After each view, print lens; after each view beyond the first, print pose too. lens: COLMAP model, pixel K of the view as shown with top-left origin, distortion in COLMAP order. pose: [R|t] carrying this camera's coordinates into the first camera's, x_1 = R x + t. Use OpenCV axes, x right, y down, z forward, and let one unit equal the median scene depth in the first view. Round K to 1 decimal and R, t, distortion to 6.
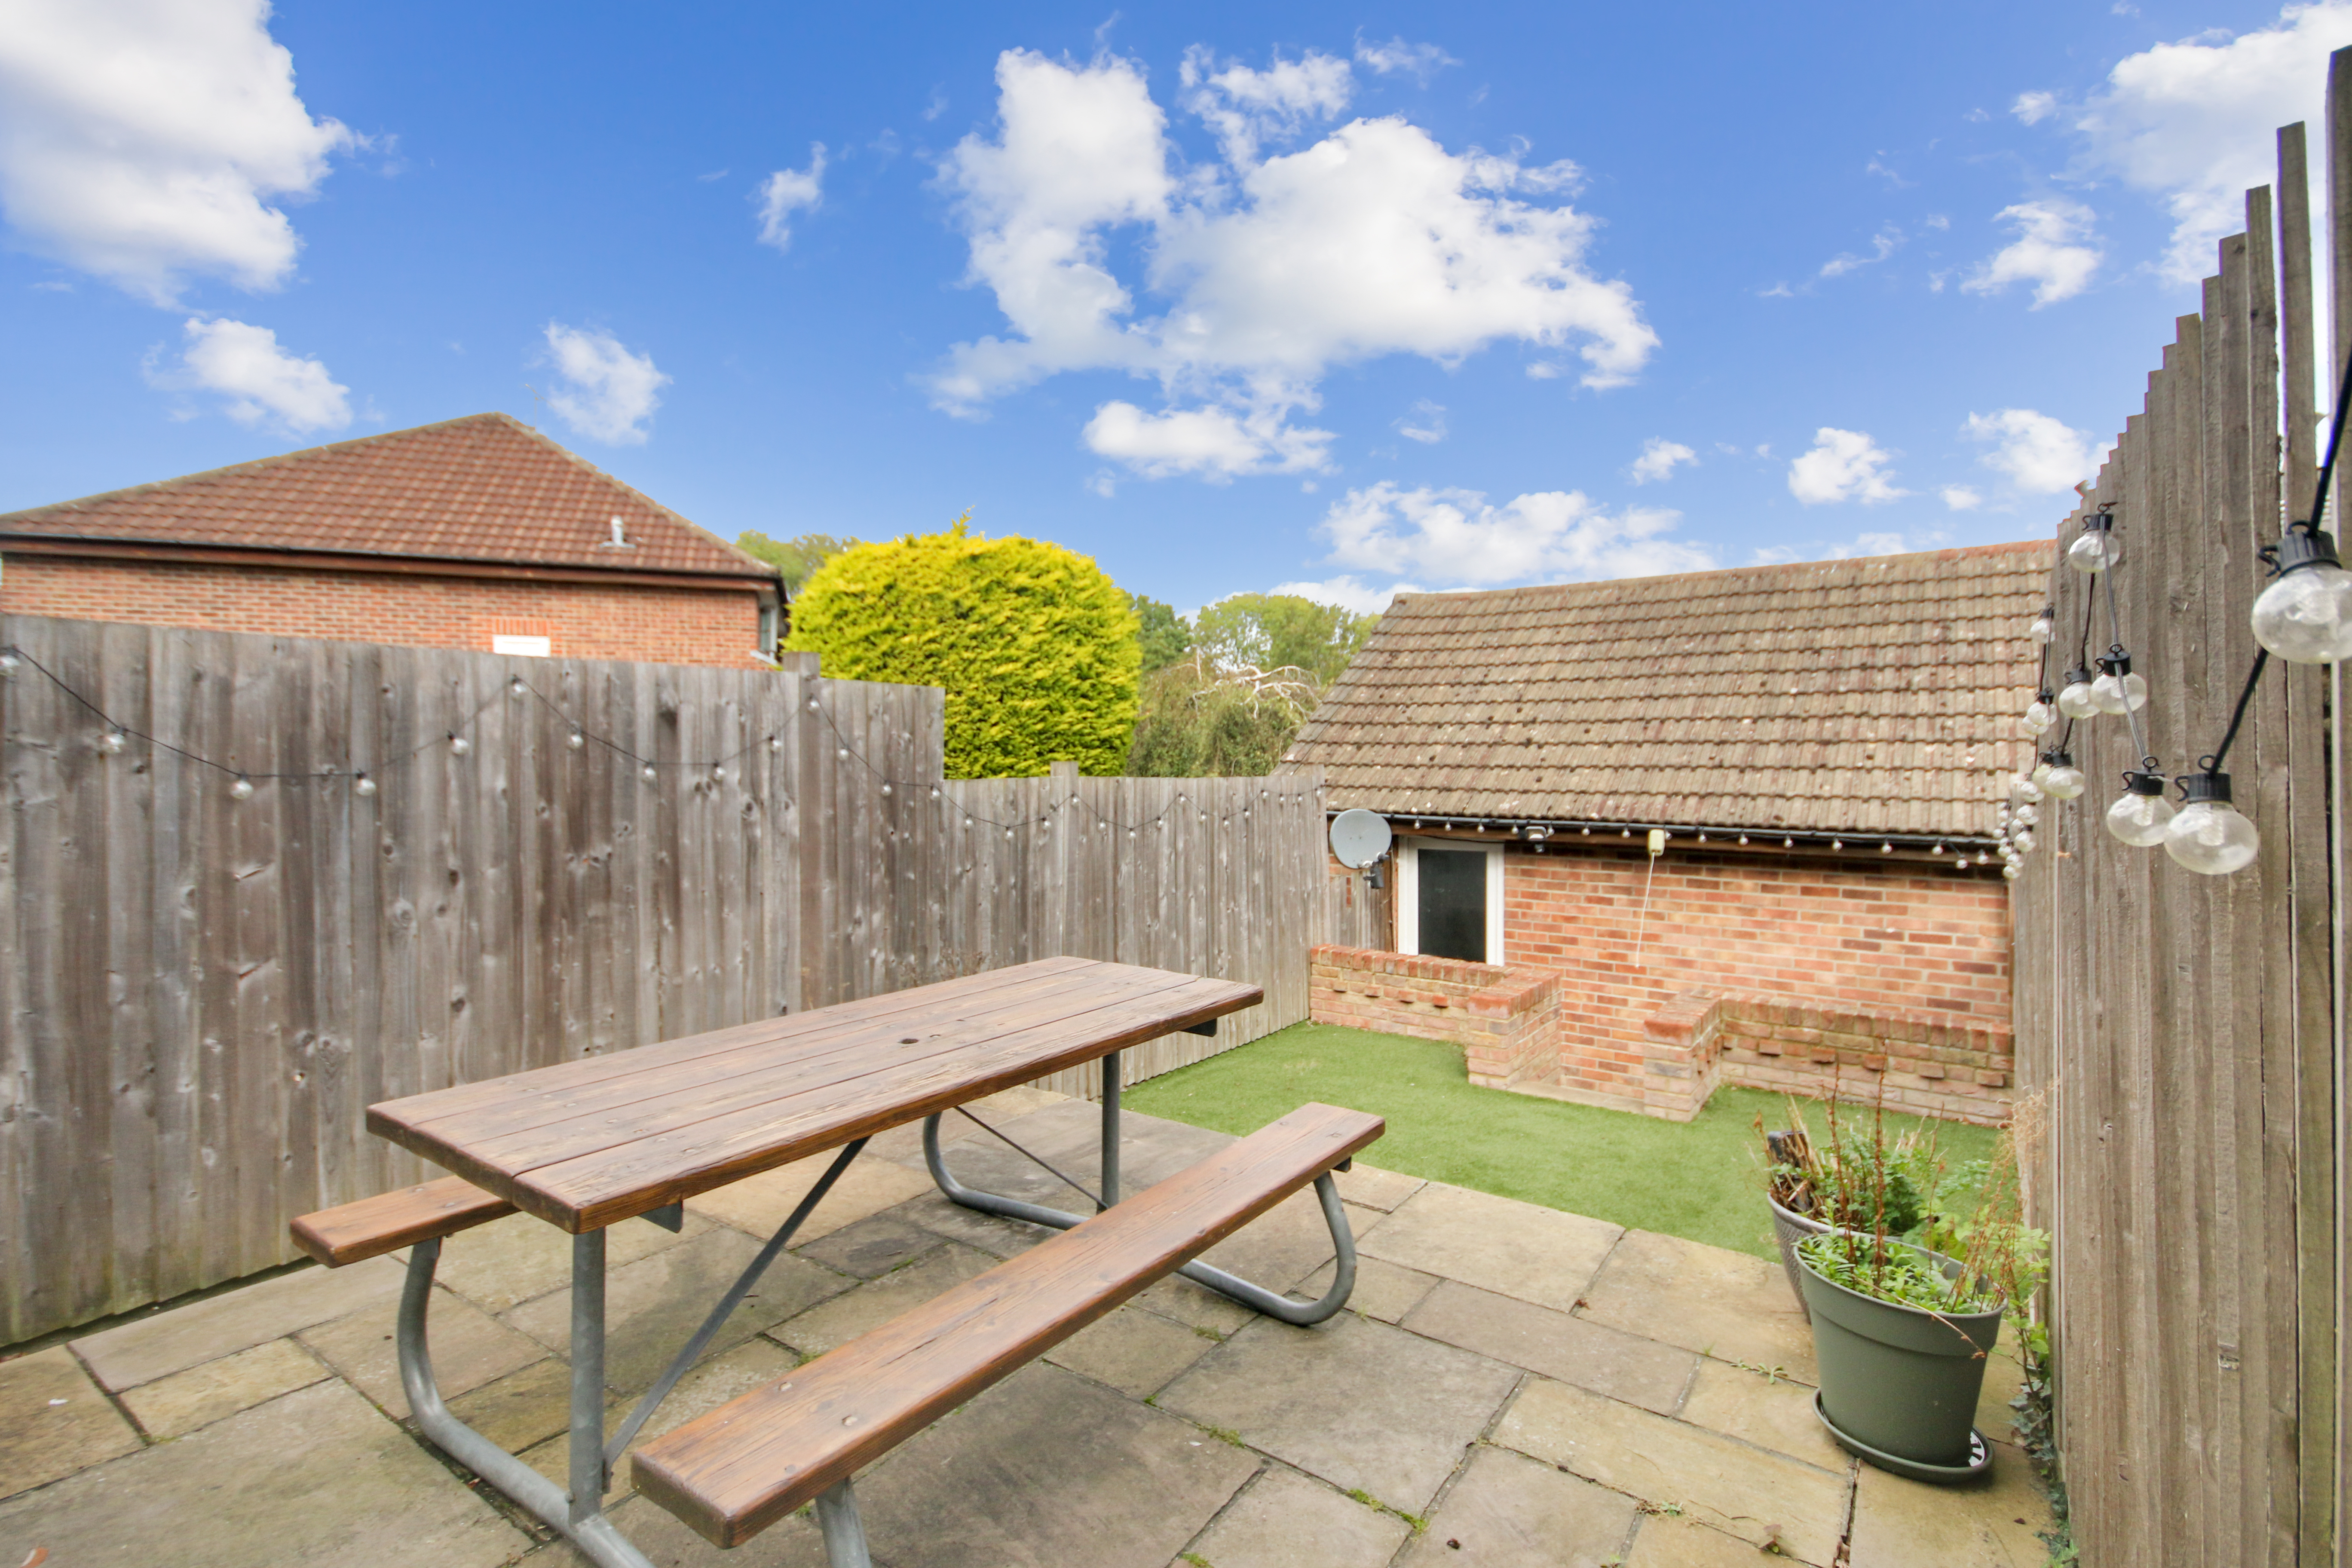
lens RADIAL K [[1091.4, 0, 1151.2], [0, 1091.4, 774.2], [0, 0, 1]] dist [0.021328, -0.001195]
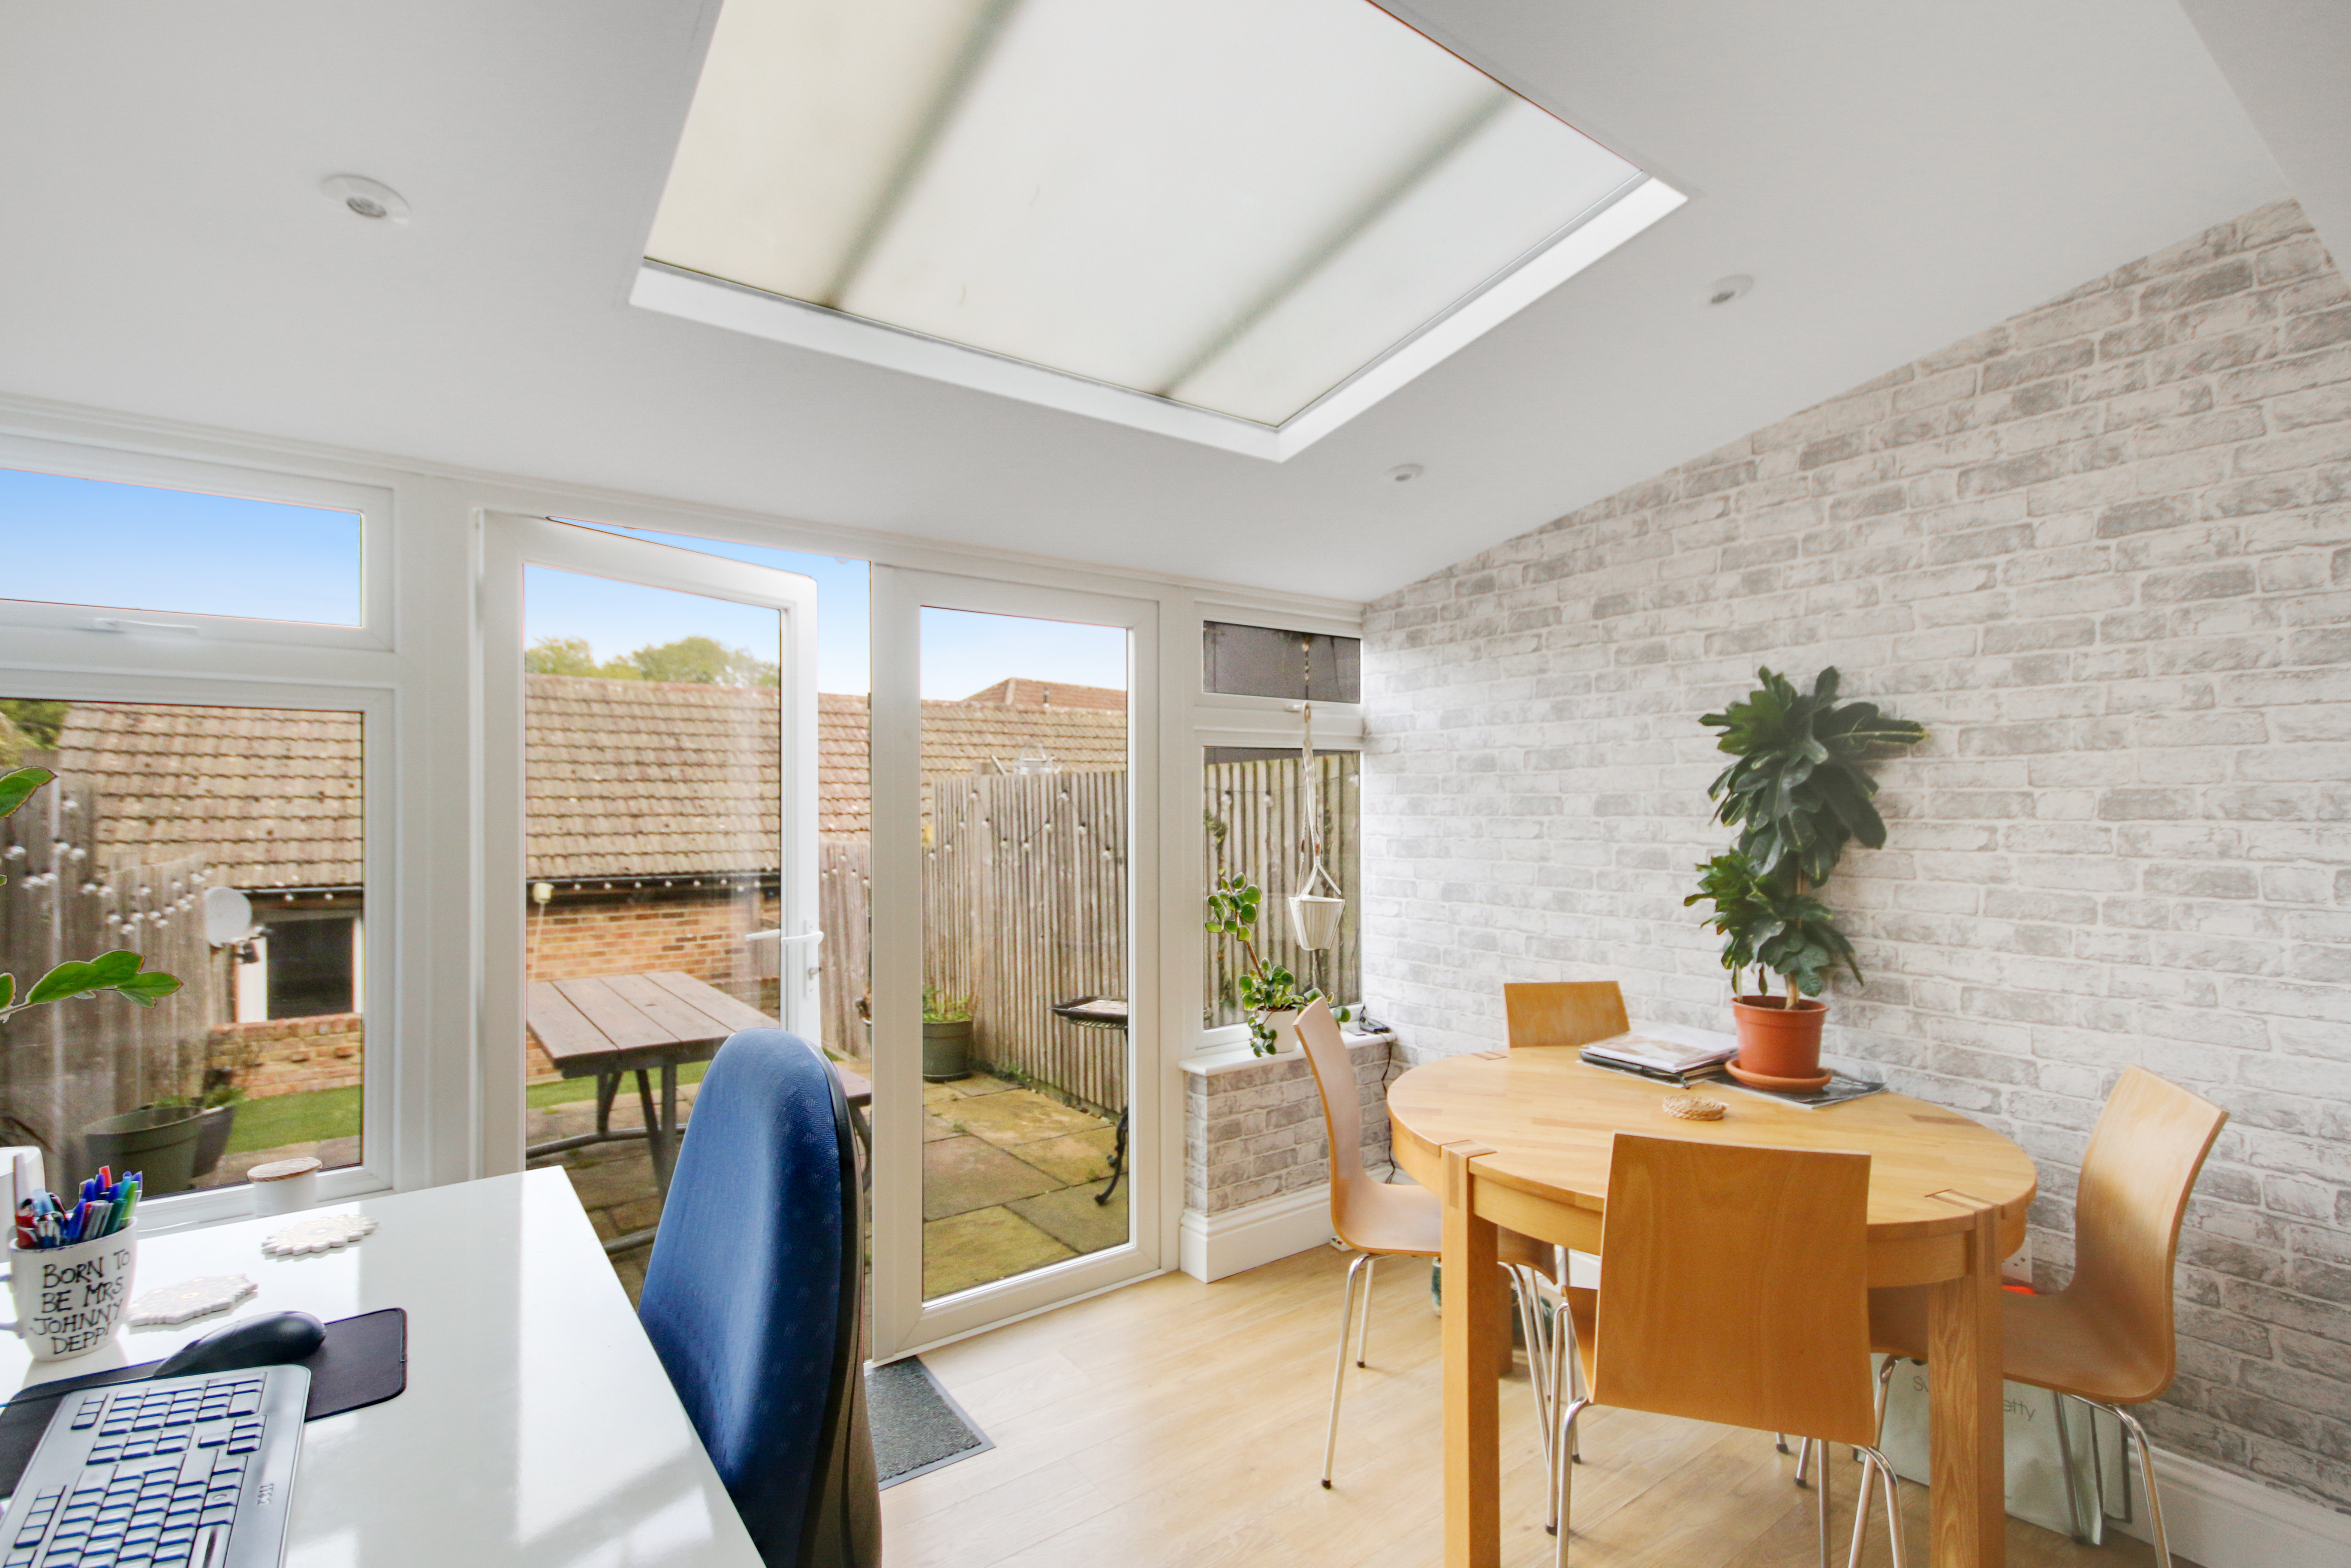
lens RADIAL K [[1090.9, 0, 1194.9], [0, 1090.9, 806.4], [0, 0, 1]] dist [0.021328, -0.001195]
pose [[0.294901, -0.004668, 0.955516, -0.544391], [0.018562, 0.999827, -0.000845, -0.025062], [-0.955347, 0.017985, 0.294937, -0.140916]]
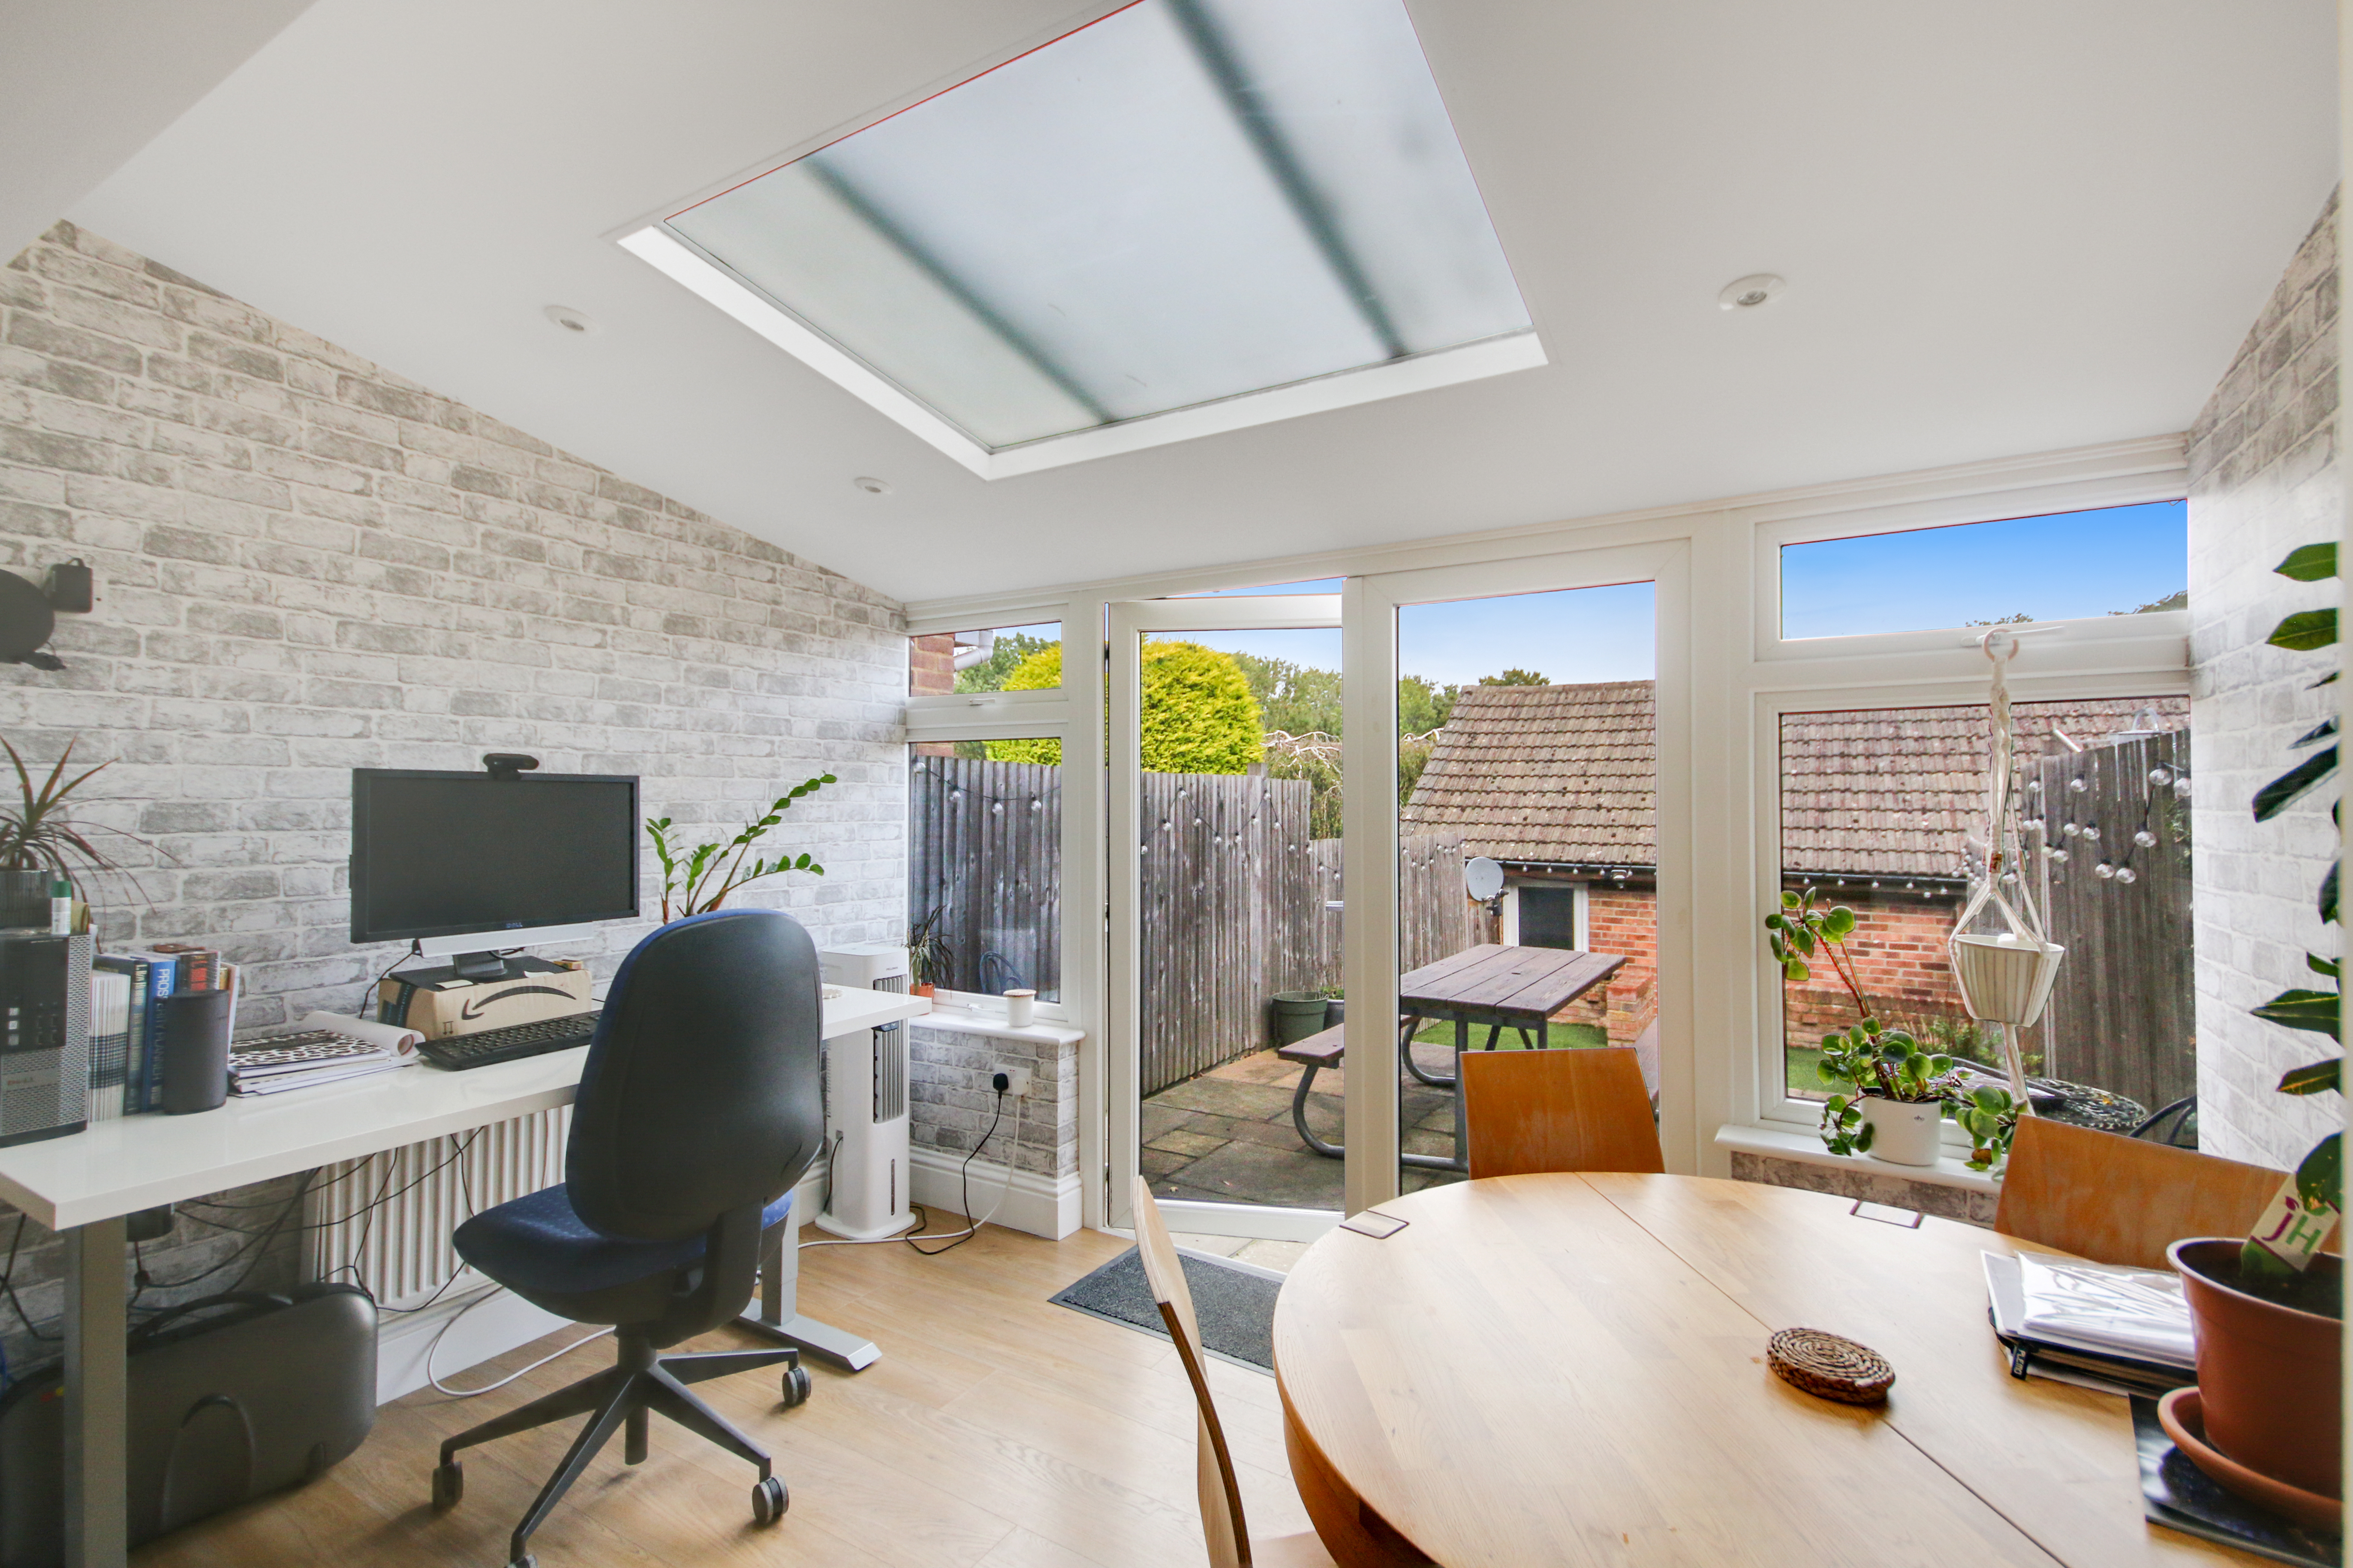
lens RADIAL K [[1065.8, 0, 1154.1], [0, 1065.8, 782.0], [0, 0, 1]] dist [0.030152, 0.000766]
pose [[0.997717, 0.002507, 0.067487, -0.327845], [-0.000200, 0.999416, -0.034163, -0.016780], [-0.067533, 0.034071, 0.997135, -0.316621]]
